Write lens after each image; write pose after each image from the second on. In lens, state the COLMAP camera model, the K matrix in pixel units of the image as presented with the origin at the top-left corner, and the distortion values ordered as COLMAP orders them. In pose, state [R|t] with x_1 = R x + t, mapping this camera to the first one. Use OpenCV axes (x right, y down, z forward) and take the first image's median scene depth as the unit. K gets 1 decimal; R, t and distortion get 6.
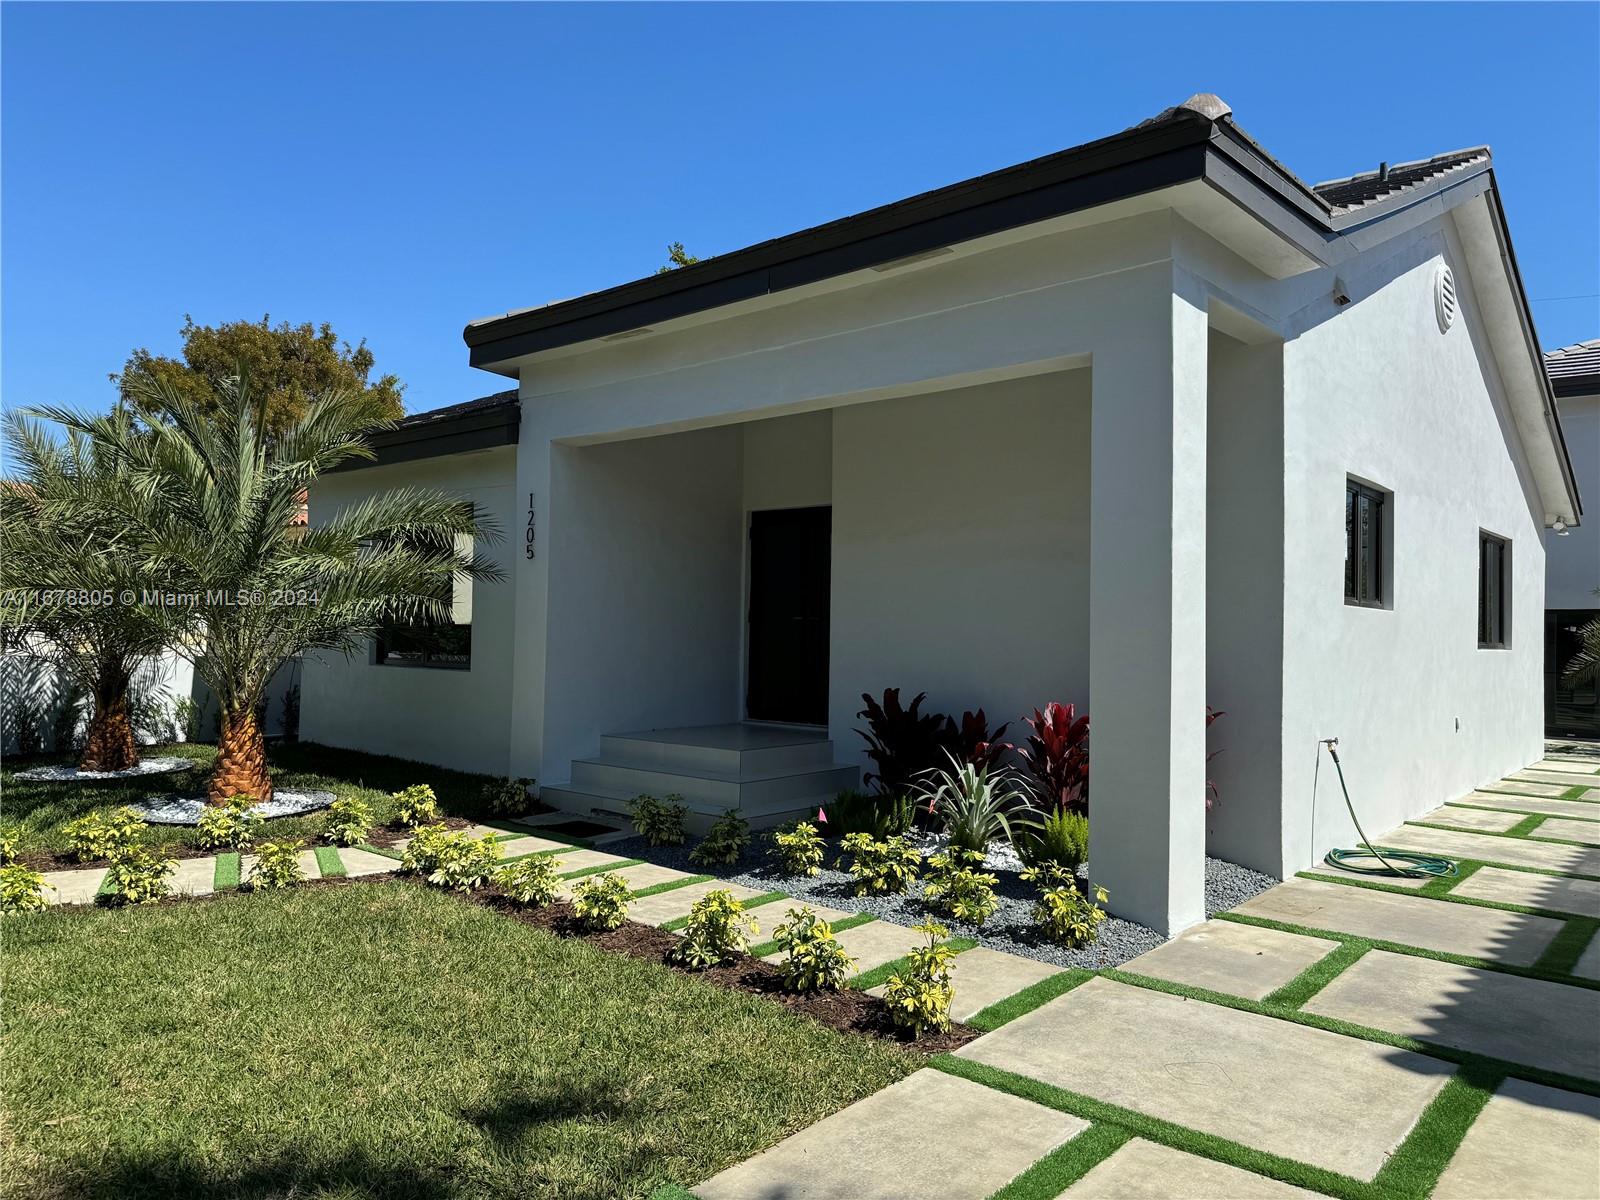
lens RADIAL K [[1119.1, 0, 800.0], [0, 1119.1, 600.0], [0, 0, 1]] dist [0.067005, -0.064608]
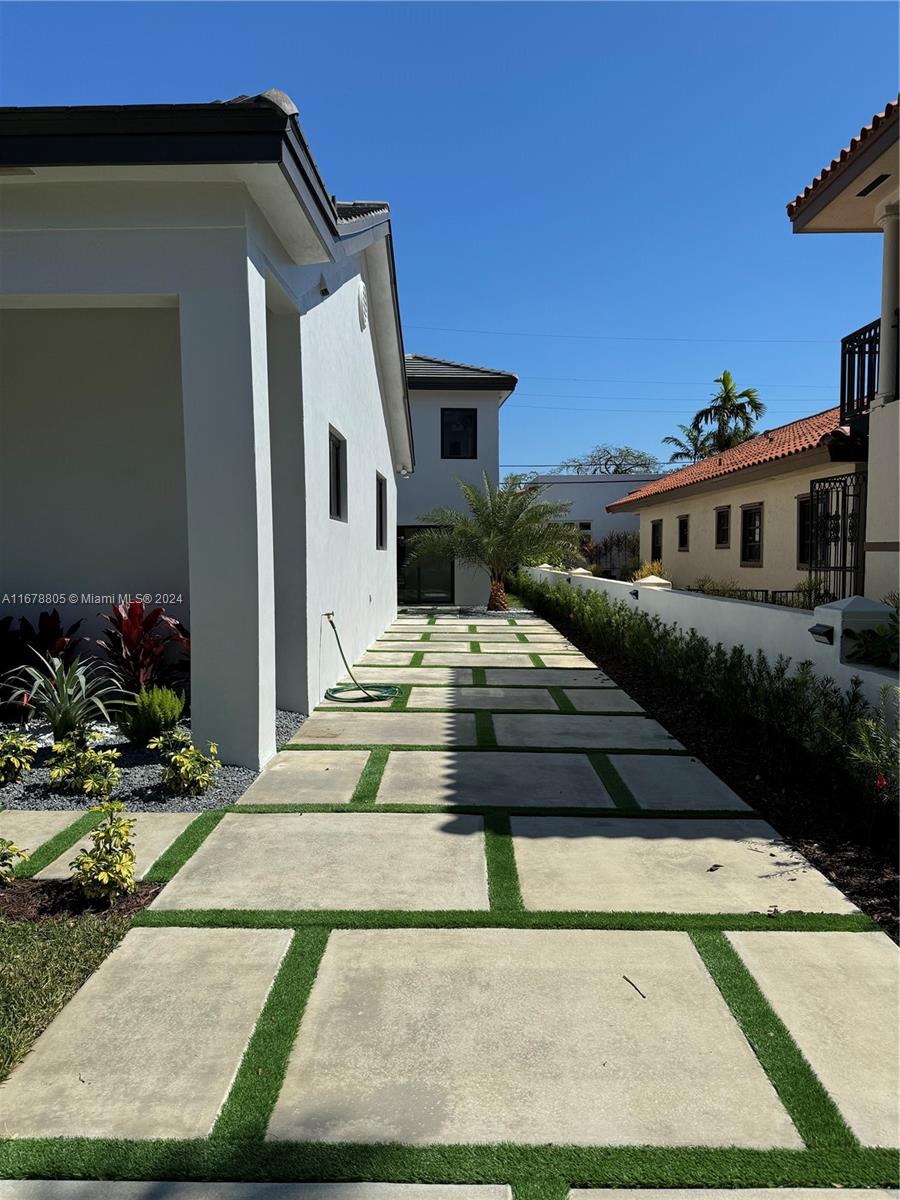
lens RADIAL K [[833.2, 0, 407.6], [0, 833.2, 601.6], [0, 0, 1]] dist [0.156309, -0.274017]
pose [[0.784894, -0.063032, 0.616416, -0.130406], [0.006999, 0.995651, 0.092899, 0.015647], [-0.619591, -0.068601, 0.781922, 0.157648]]
